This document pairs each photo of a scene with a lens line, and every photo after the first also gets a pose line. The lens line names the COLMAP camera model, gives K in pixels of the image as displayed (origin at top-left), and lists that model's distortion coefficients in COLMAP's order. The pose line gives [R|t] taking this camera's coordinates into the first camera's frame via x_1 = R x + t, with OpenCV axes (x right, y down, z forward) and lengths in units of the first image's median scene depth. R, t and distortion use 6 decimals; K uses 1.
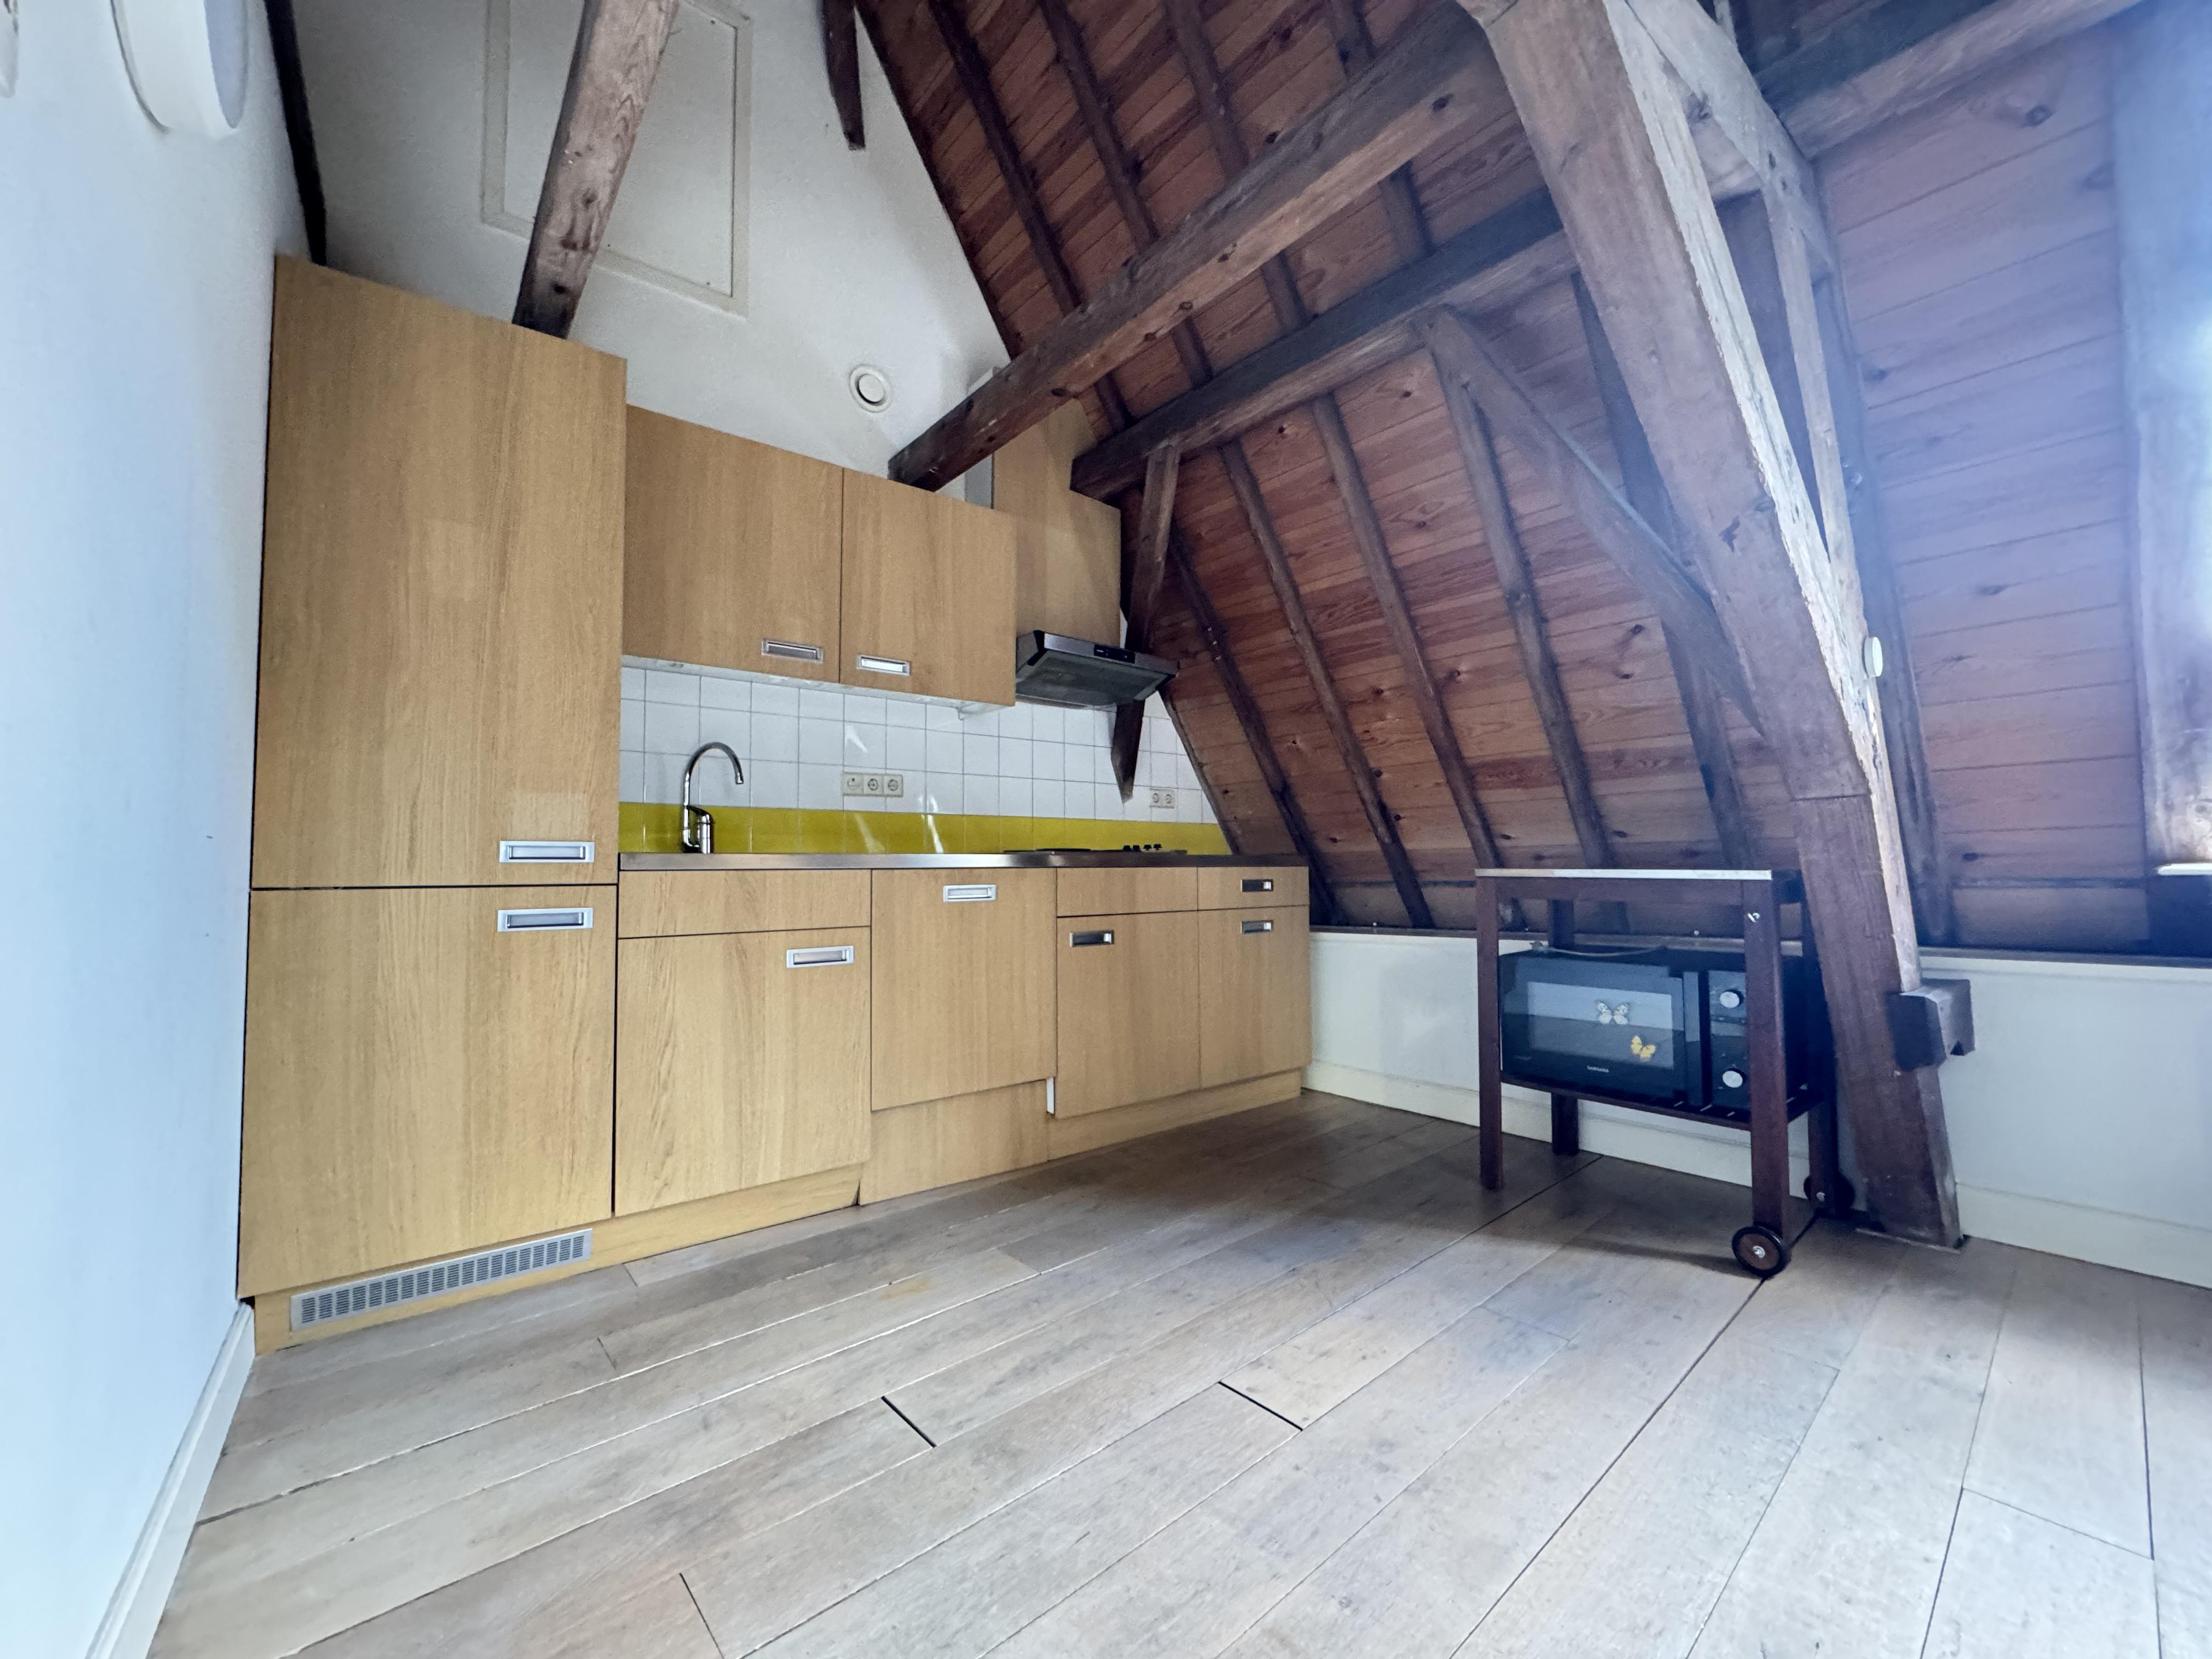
lens RADIAL K [[881.3, 0, 1108.0], [0, 881.3, 831.6], [0, 0, 1]] dist [-0.003841, -0.000020]
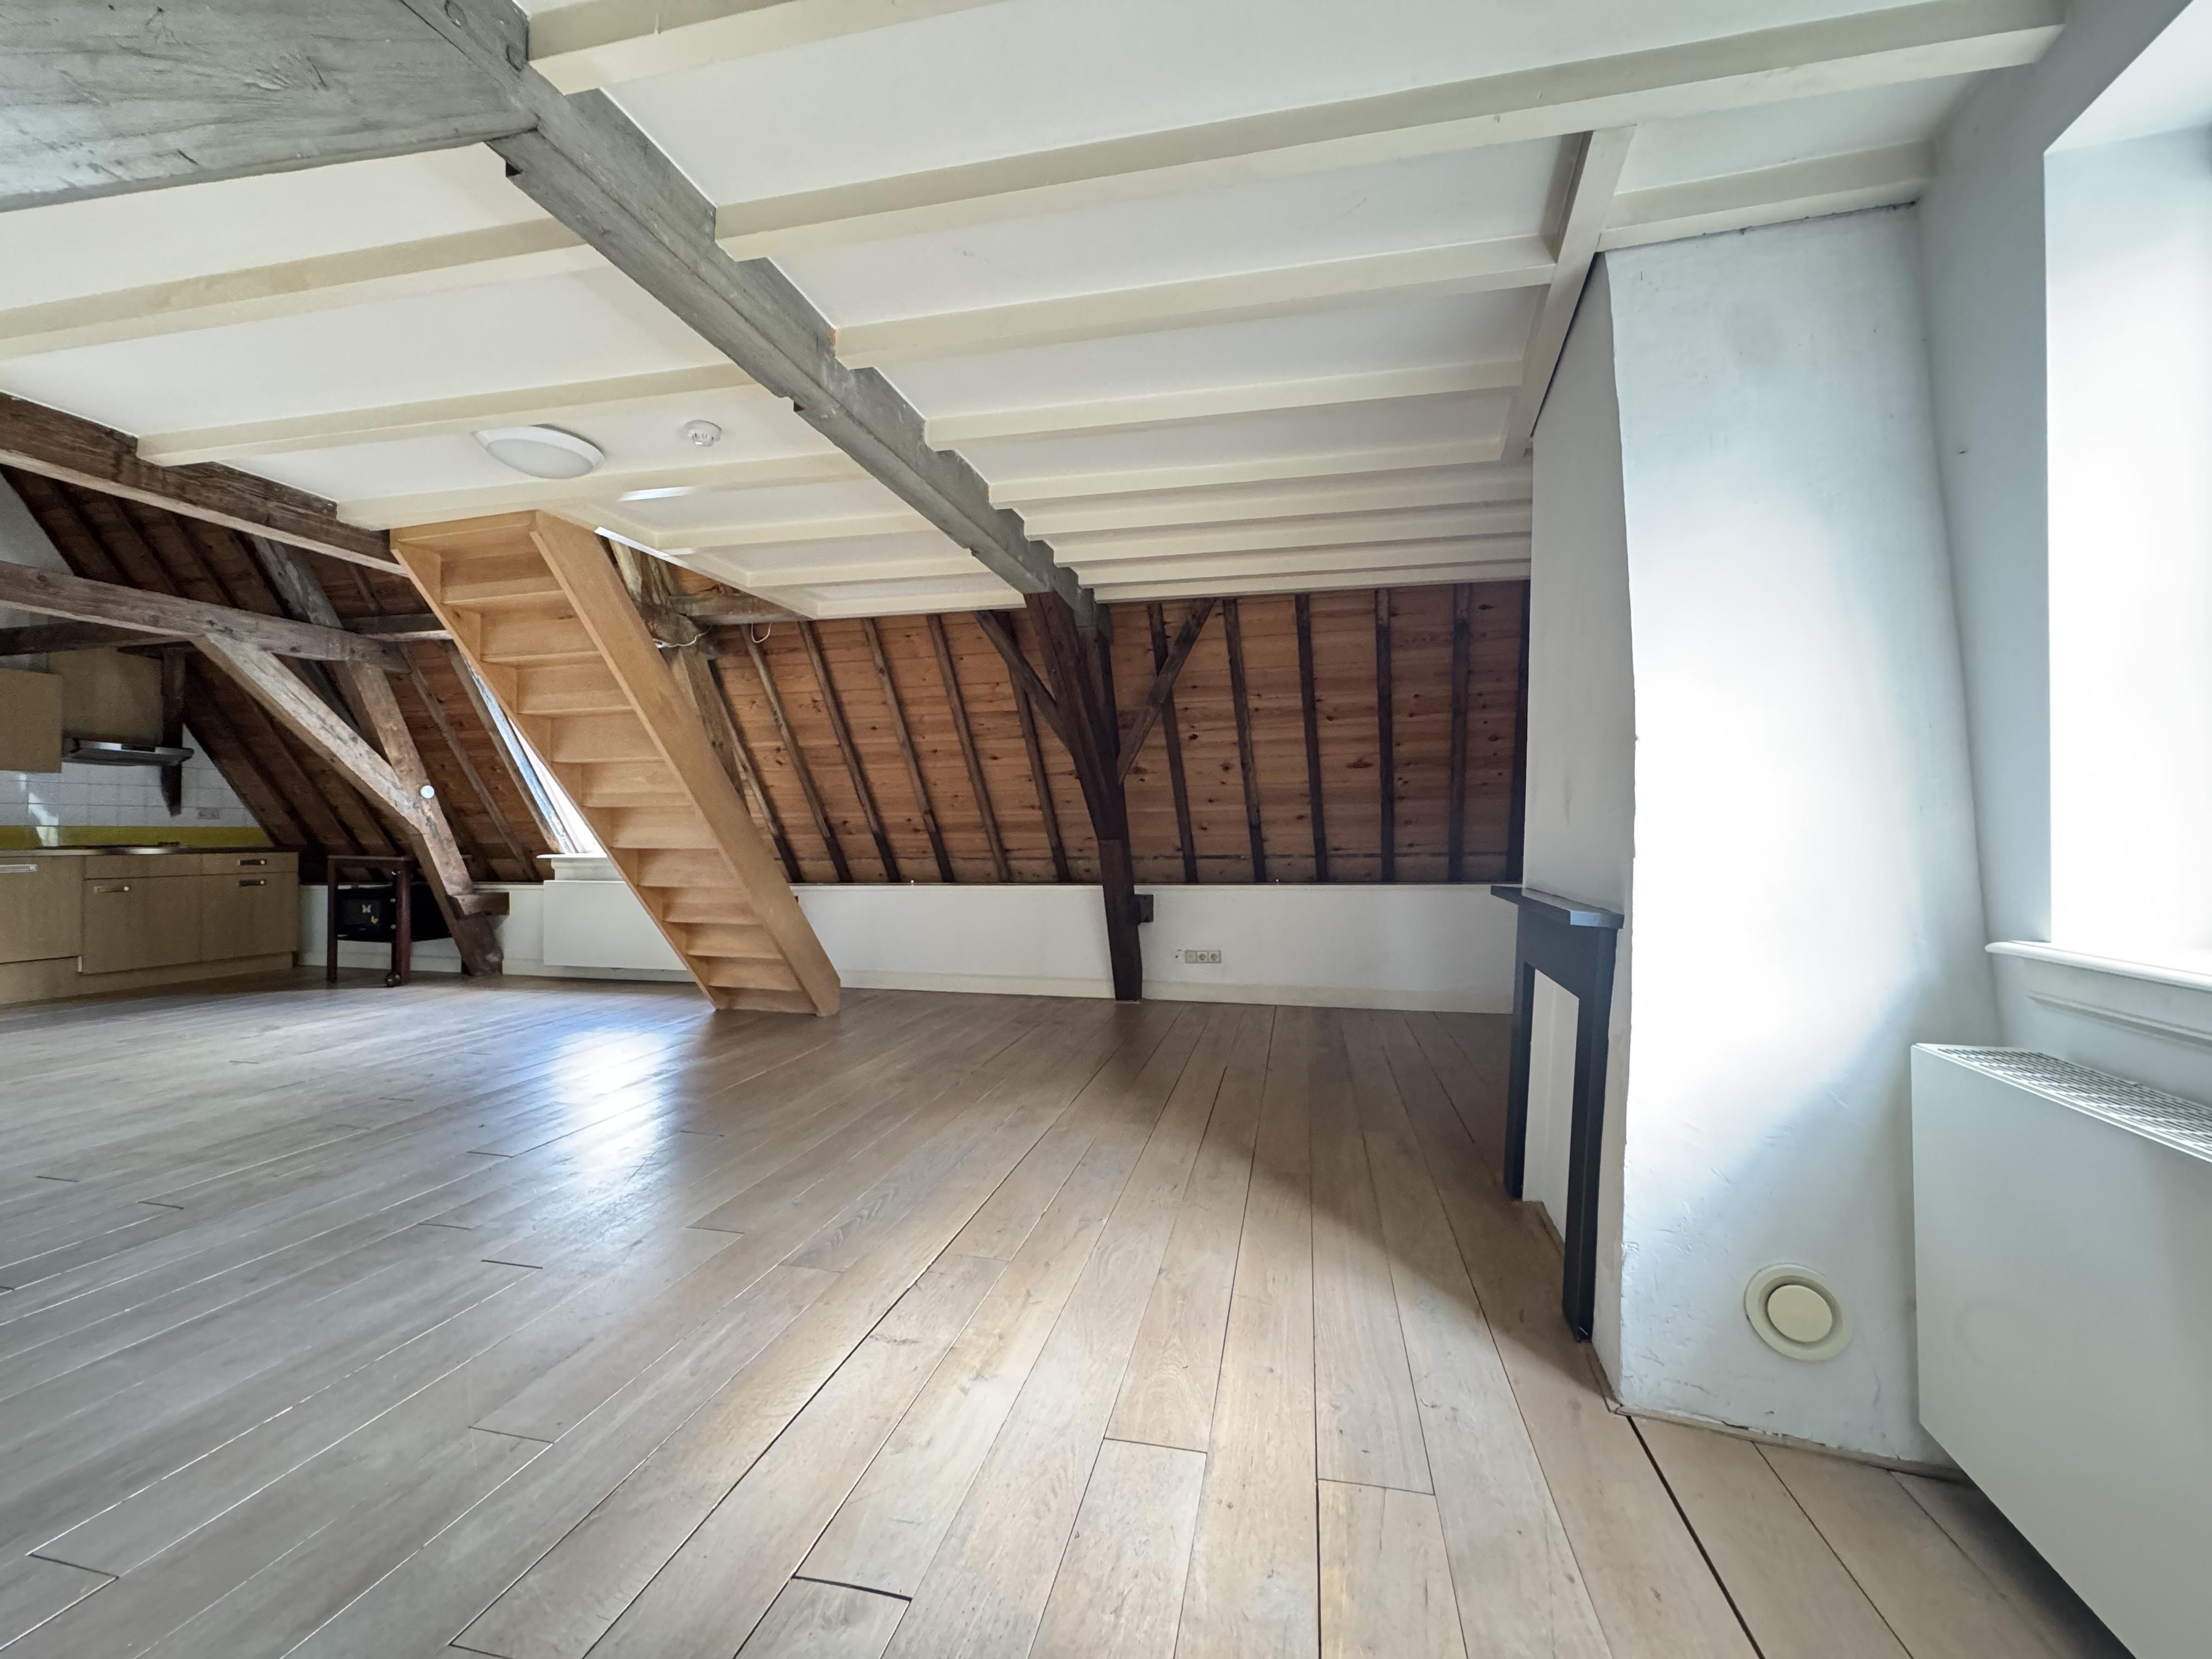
lens RADIAL K [[881.3, 0, 1111.9], [0, 881.3, 828.5], [0, 0, 1]] dist [-0.003841, -0.000020]
pose [[0.804152, 0.010700, 0.594328, 0.771759], [-0.030405, 0.999270, 0.023149, -0.170468], [-0.593646, -0.036685, 0.803890, -2.461782]]
